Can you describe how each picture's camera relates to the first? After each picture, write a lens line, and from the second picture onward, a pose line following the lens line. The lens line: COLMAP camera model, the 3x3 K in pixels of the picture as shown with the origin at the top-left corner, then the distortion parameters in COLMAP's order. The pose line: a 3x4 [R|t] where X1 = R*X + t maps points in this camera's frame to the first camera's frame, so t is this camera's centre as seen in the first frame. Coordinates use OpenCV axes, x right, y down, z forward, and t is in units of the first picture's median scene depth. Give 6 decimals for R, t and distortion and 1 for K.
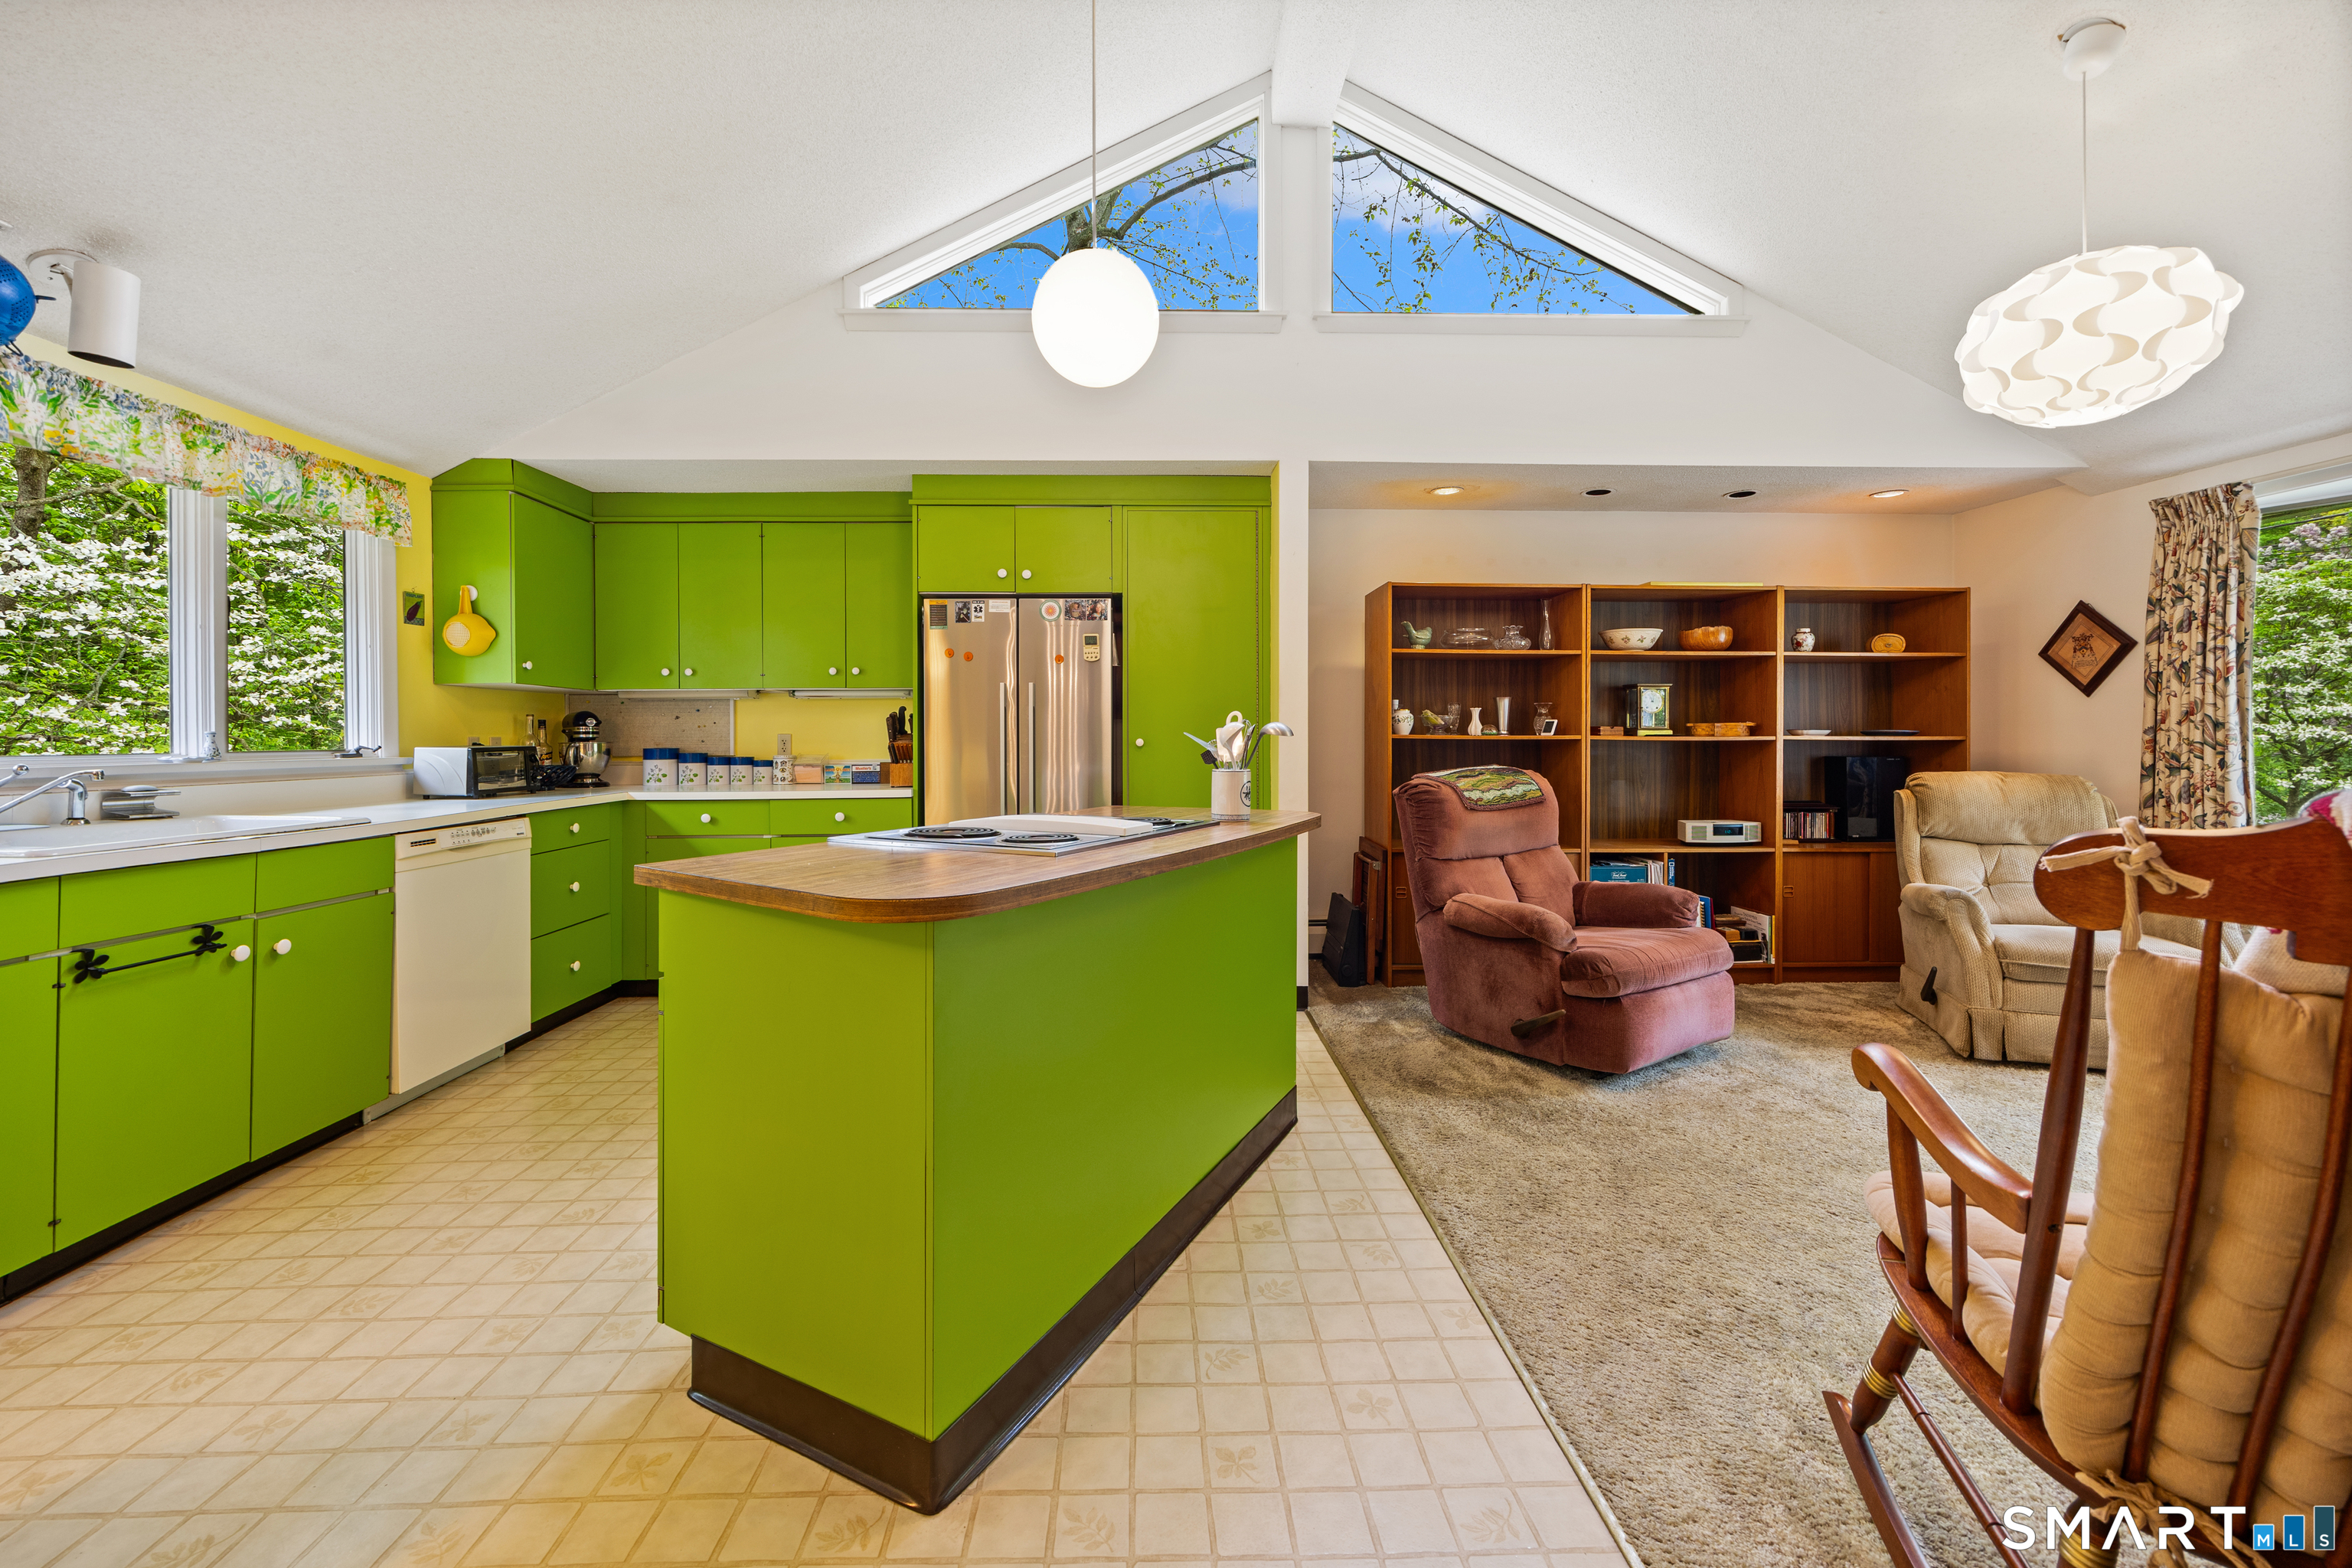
lens RADIAL K [[936.0, 0, 1166.2], [0, 936.0, 740.2], [0, 0, 1]] dist [-0.002119, 0.000740]
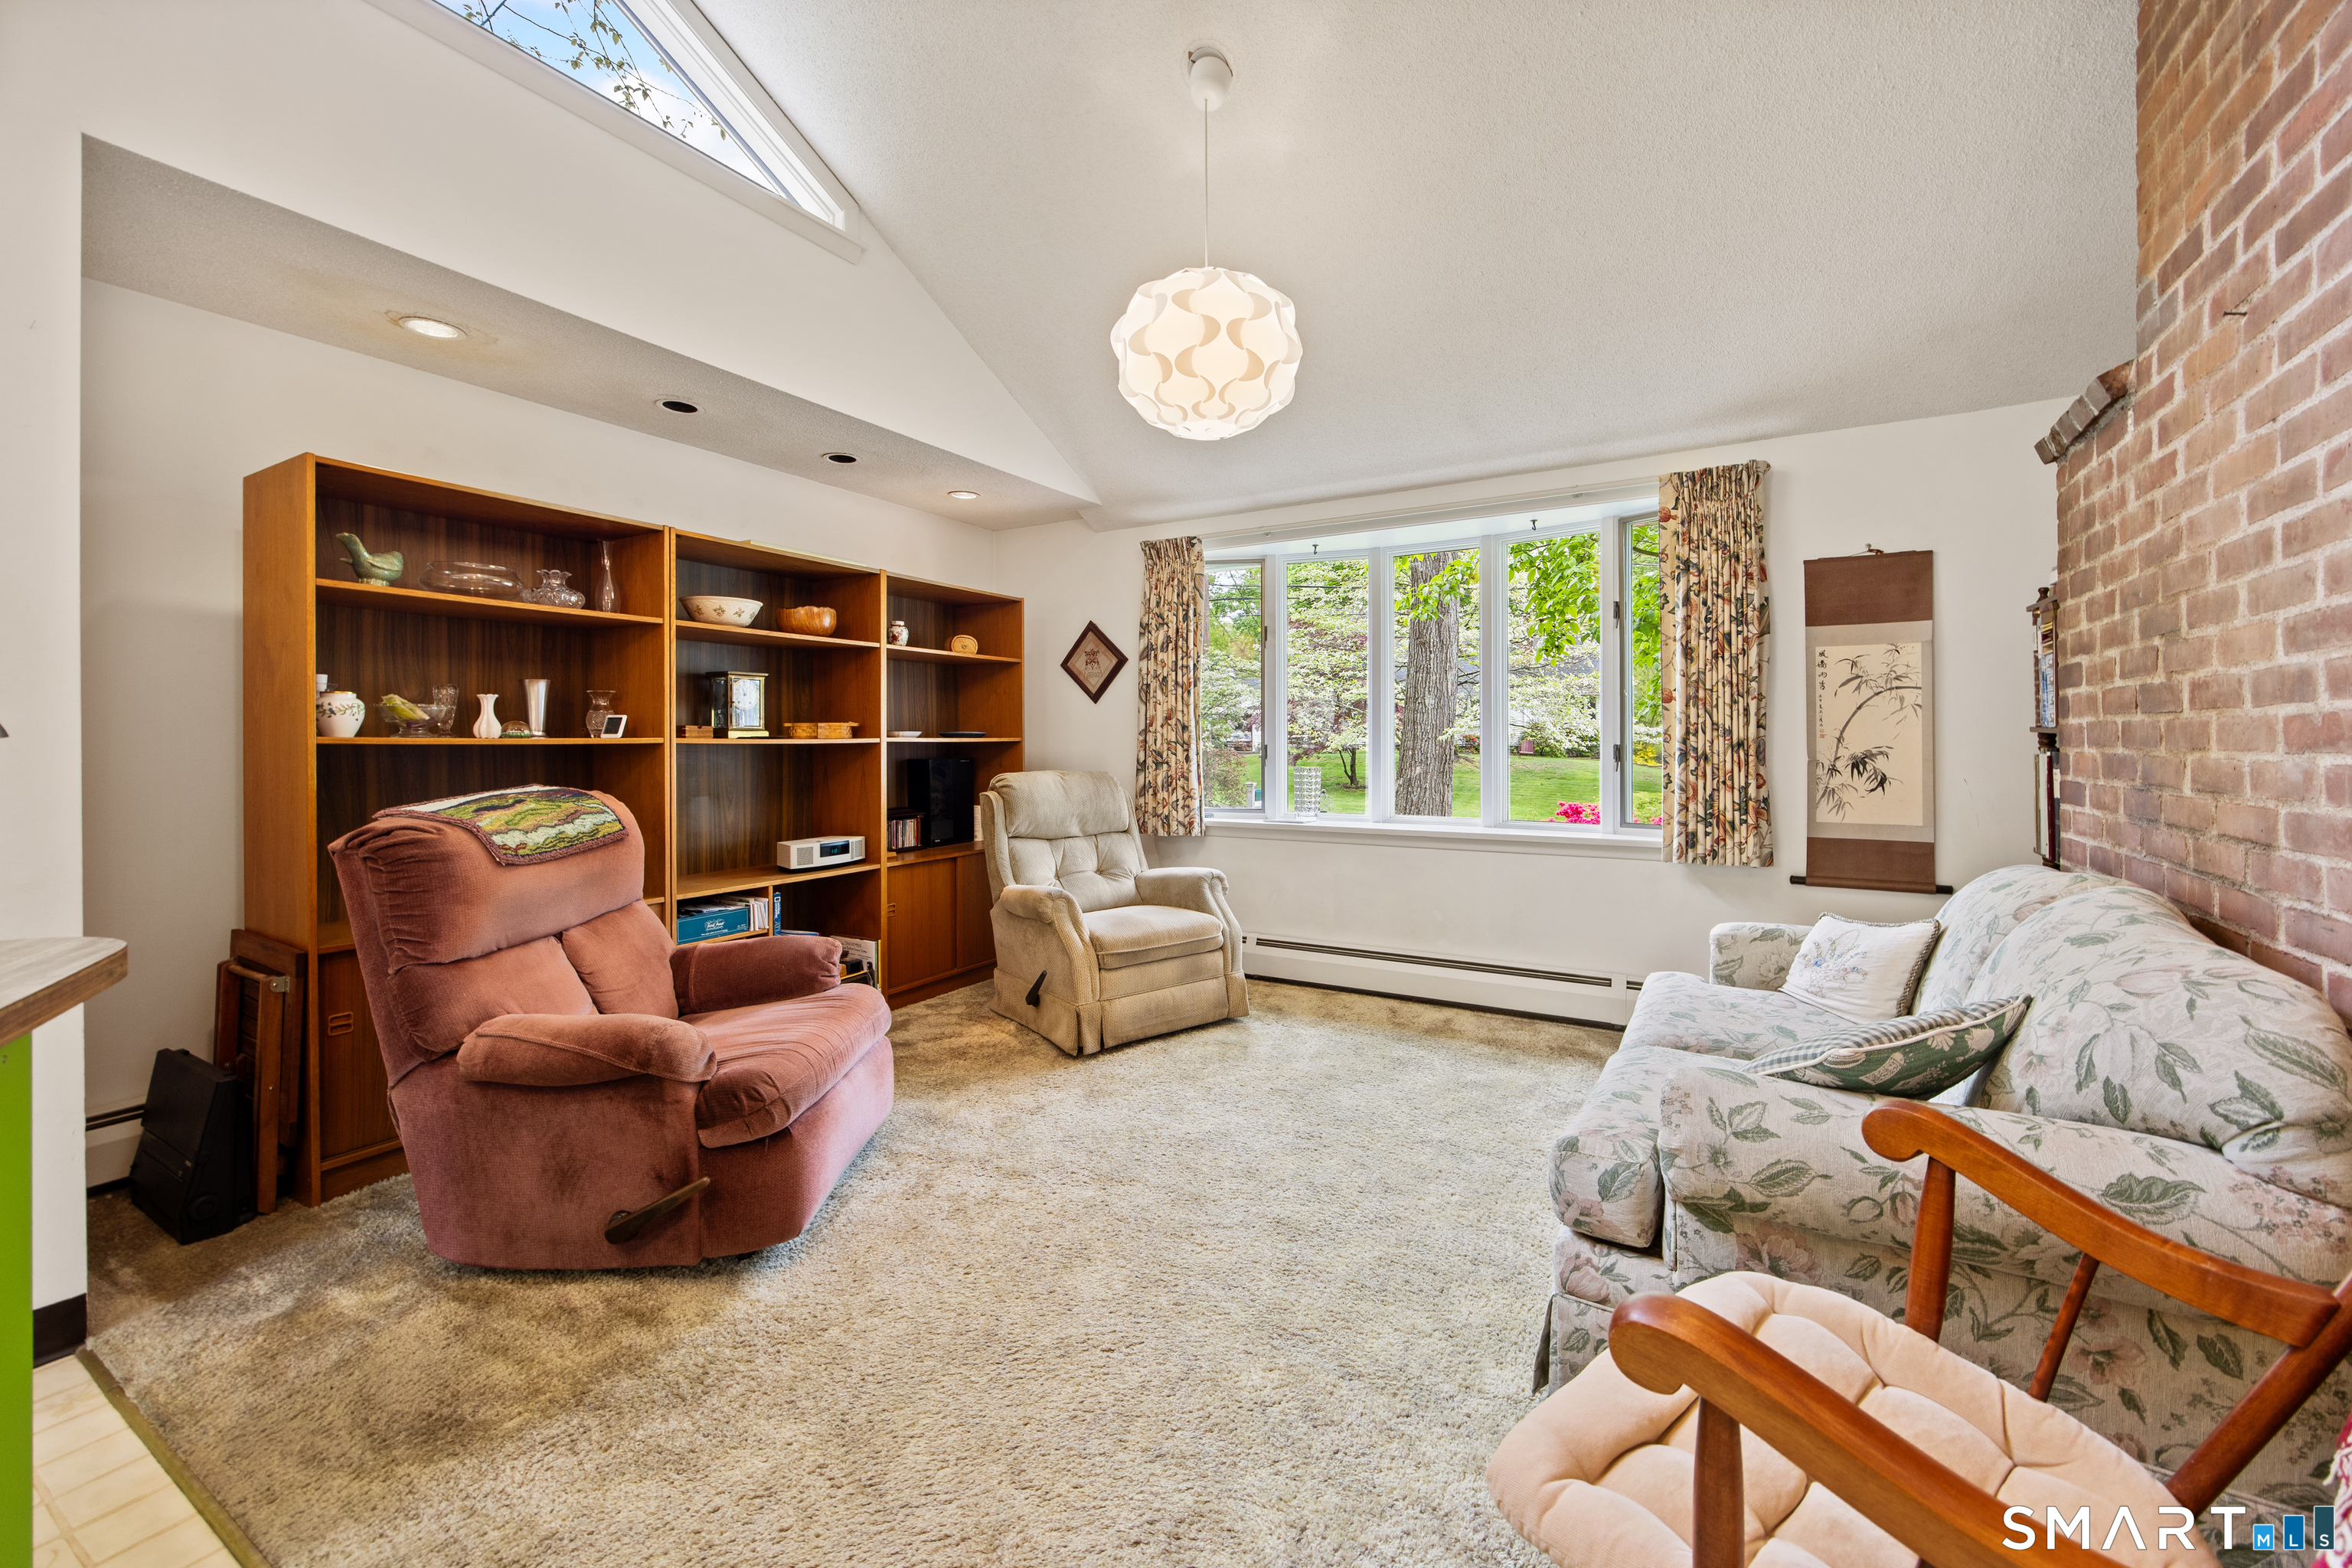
lens RADIAL K [[936.0, 0, 1176.7], [0, 936.0, 739.9], [0, 0, 1]] dist [-0.002119, 0.000740]
pose [[0.532511, -0.004501, 0.846411, 0.053864], [0.008405, 0.999965, 0.000029, -0.000299], [-0.846381, 0.007099, 0.532530, 0.325416]]
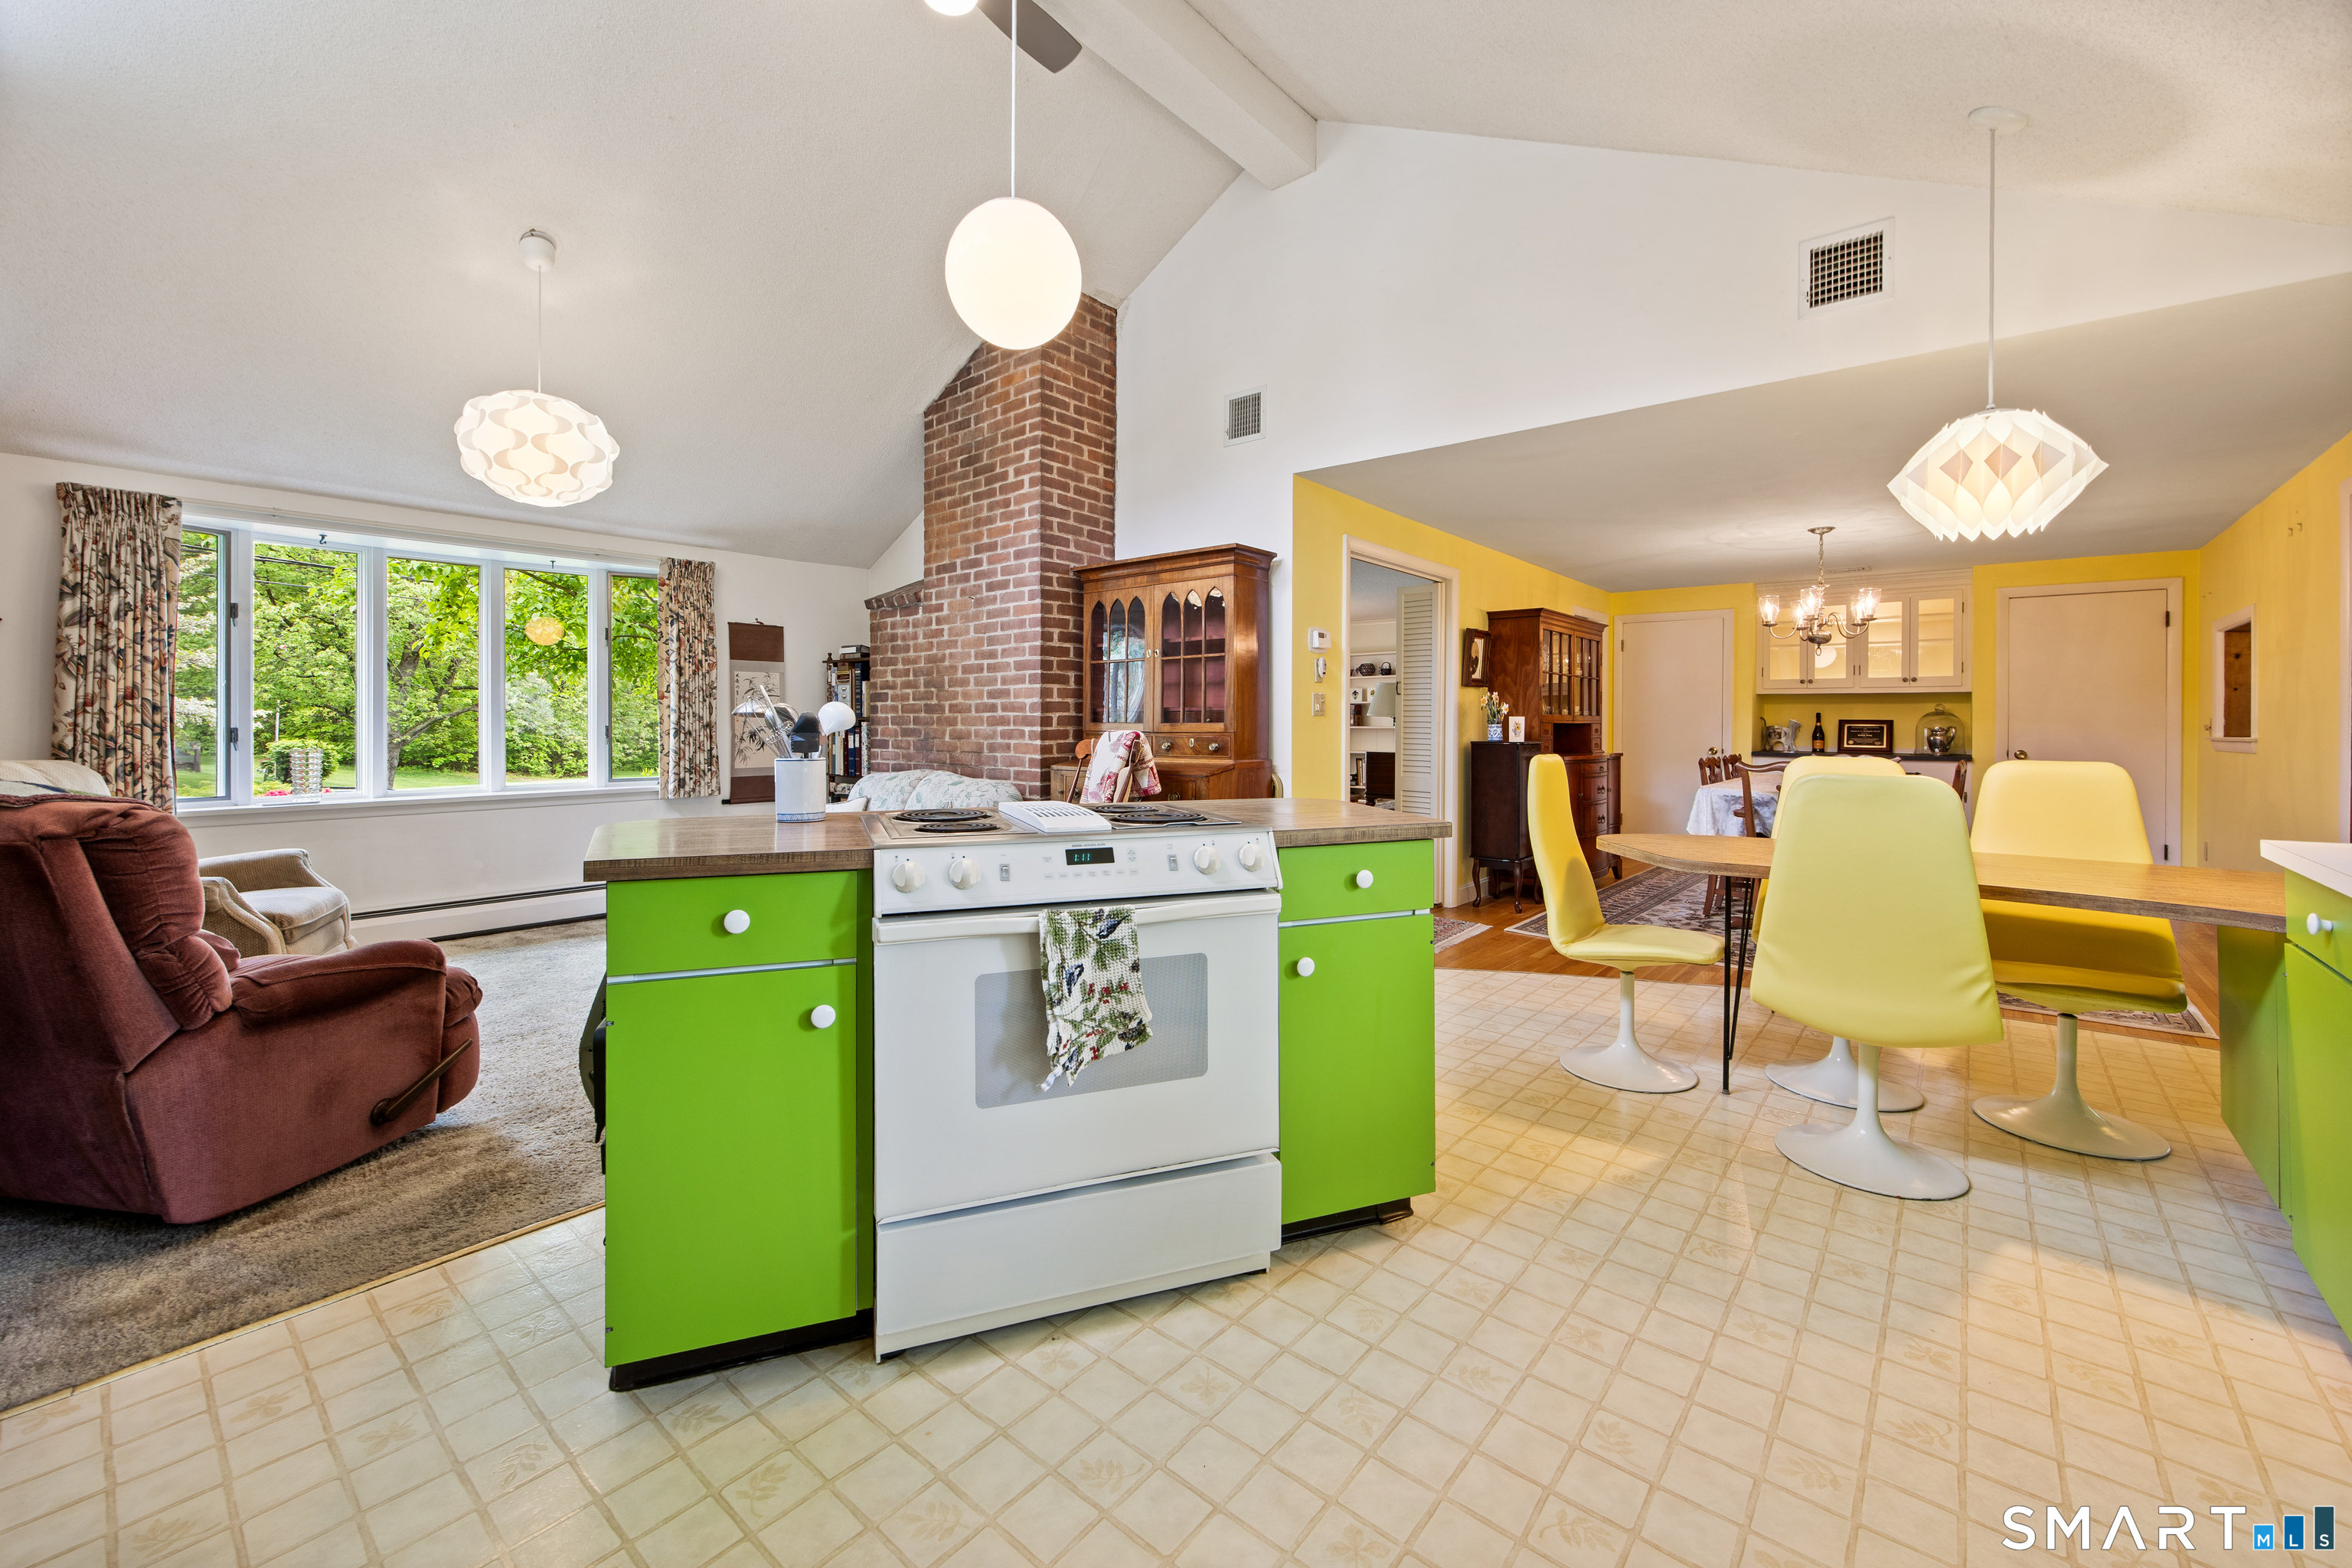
lens RADIAL K [[936.0, 0, 1171.8], [0, 936.0, 725.8], [0, 0, 1]] dist [-0.002119, 0.000740]
pose [[-0.741137, -0.005673, 0.671330, -0.500684], [0.001639, 0.999946, 0.010260, -0.005233], [-0.671352, 0.008705, -0.741088, 0.969310]]
